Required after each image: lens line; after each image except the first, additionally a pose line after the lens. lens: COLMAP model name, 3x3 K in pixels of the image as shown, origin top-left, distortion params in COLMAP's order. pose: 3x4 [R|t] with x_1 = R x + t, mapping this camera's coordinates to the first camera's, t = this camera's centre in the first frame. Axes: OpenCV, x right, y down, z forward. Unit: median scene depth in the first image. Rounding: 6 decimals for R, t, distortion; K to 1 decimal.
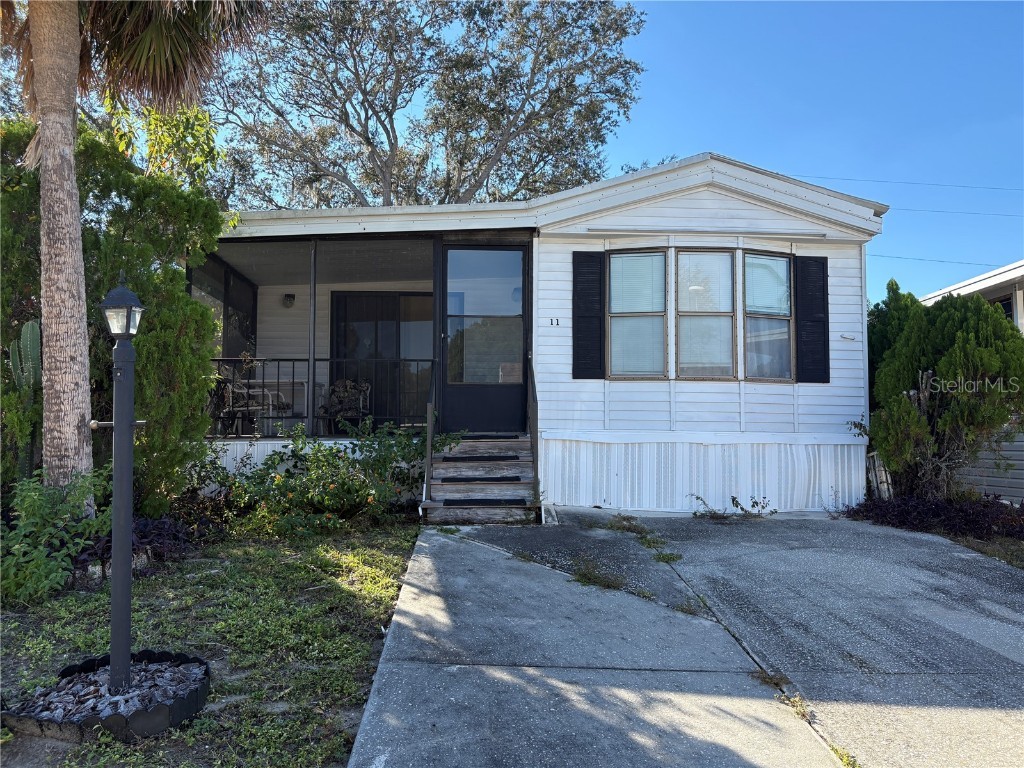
lens RADIAL K [[784.1, 0, 512.2], [0, 784.1, 371.4], [0, 0, 1]] dist [-0.004082, -0.005772]
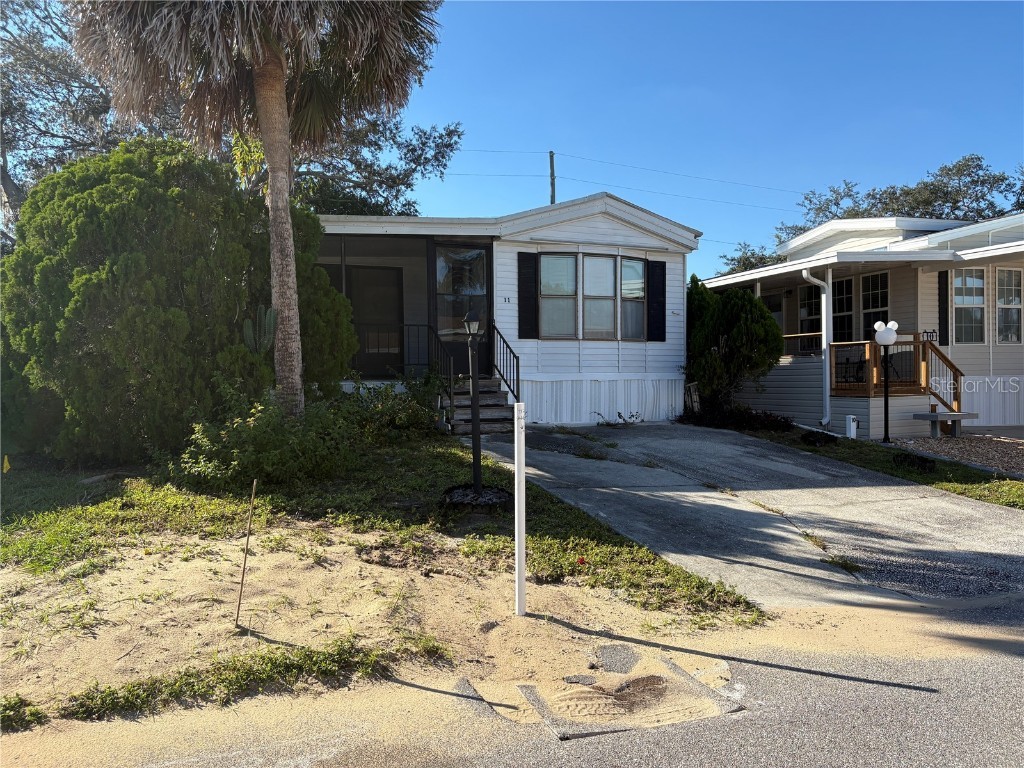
lens RADIAL K [[783.9, 0, 512.0], [0, 783.9, 384.0], [0, 0, 1]] dist [0.010418, -0.001812]
pose [[0.936597, -0.017425, 0.349976, -0.461948], [-0.017236, 0.995263, 0.095680, -0.047632], [-0.349985, -0.095646, 0.931860, -0.405145]]
